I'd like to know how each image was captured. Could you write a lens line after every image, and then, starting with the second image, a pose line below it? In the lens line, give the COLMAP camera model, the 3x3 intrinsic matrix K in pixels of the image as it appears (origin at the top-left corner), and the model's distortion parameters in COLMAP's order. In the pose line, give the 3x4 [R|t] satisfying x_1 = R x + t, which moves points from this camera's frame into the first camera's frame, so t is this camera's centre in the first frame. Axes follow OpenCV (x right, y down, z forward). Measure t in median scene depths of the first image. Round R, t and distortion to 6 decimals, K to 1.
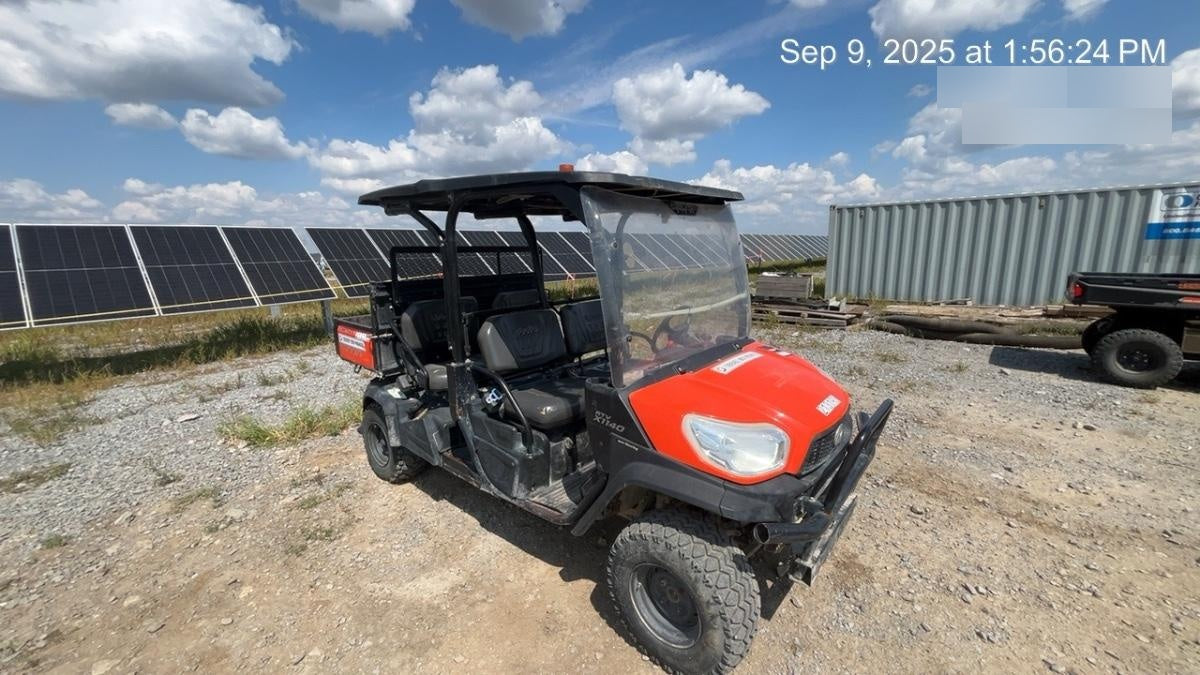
lens RADIAL K [[465.7, 0, 604.8], [0, 465.7, 337.5], [0, 0, 1]] dist [-0.002635, 0.001625]
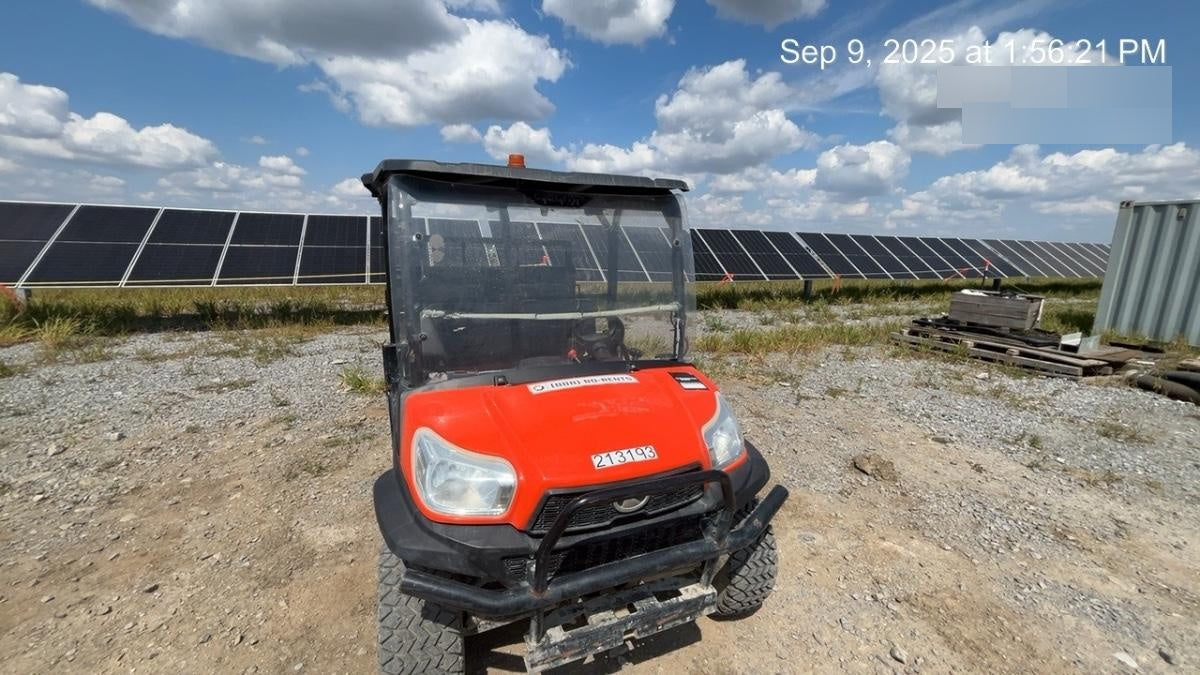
lens RADIAL K [[465.7, 0, 604.7], [0, 465.7, 341.1], [0, 0, 1]] dist [-0.002635, 0.001625]
pose [[0.894253, 0.128478, -0.428726, 0.429764], [-0.123067, 0.991574, 0.040450, -0.040717], [0.430310, 0.016590, 0.902529, 0.168669]]
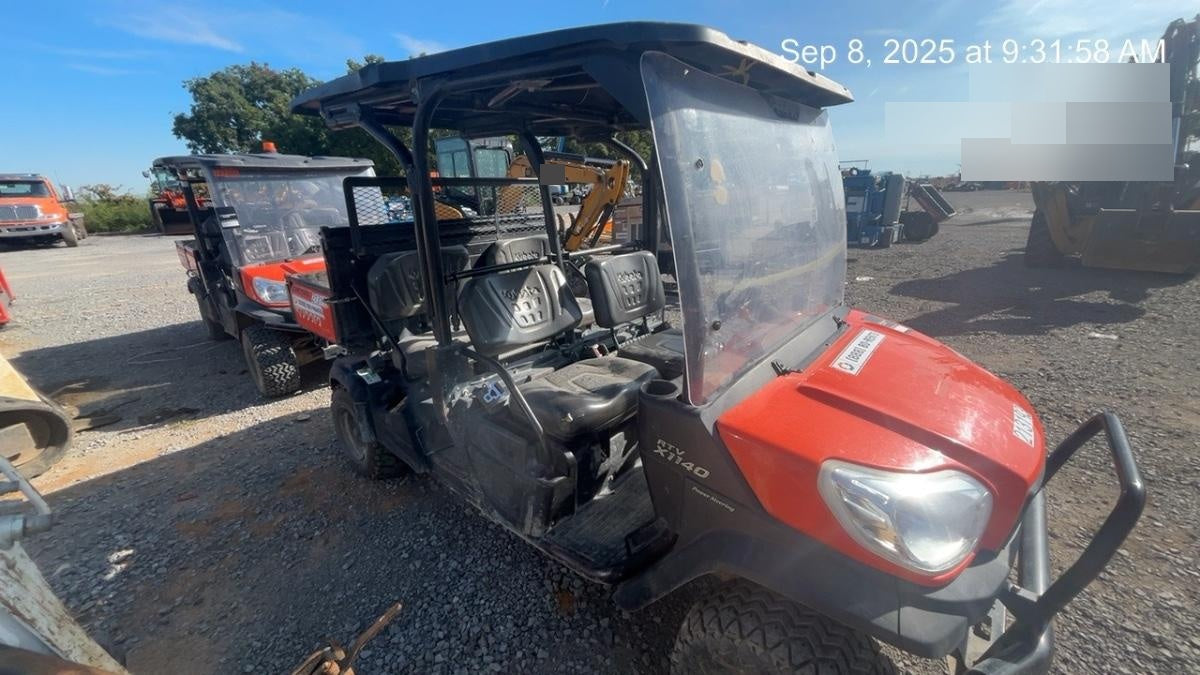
lens RADIAL K [[465.7, 0, 600.6], [0, 465.7, 328.1], [0, 0, 1]] dist [-0.002635, 0.001625]
pose [[0.999965, -0.005302, -0.006502, -0.053748], [0.005984, 0.993943, 0.109732, -0.035210], [0.005880, -0.109767, 0.993940, 0.229834]]
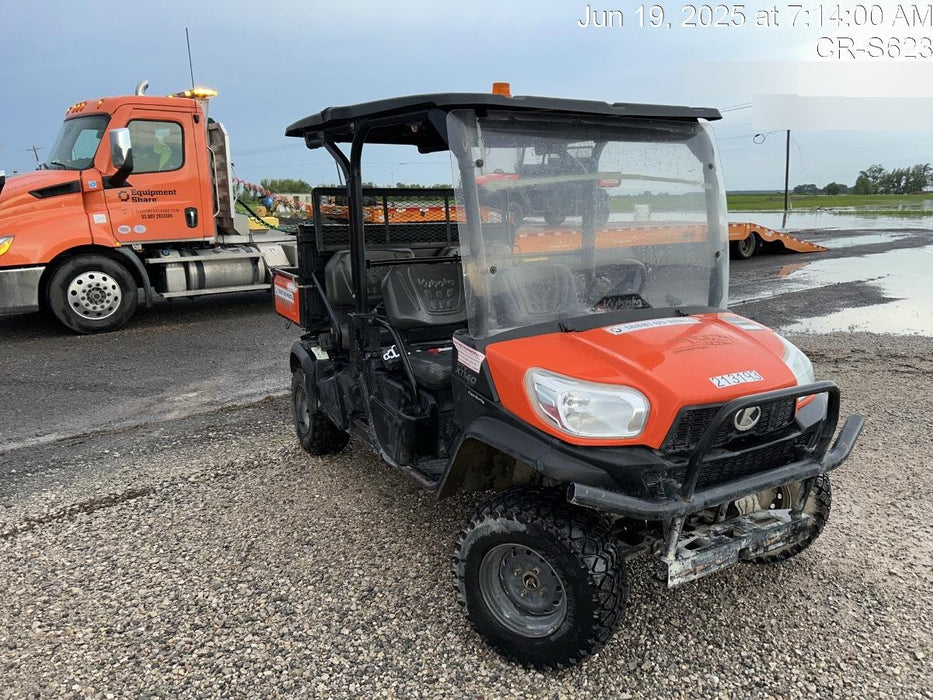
lens RADIAL K [[701.3, 0, 472.7], [0, 701.3, 372.7], [0, 0, 1]] dist [0.045804, -0.006595]
pose [[0.937237, 0.088526, -0.337267, 0.267018], [-0.071329, 0.995457, 0.063071, 0.049221], [0.341318, -0.035055, 0.939294, -0.156170]]
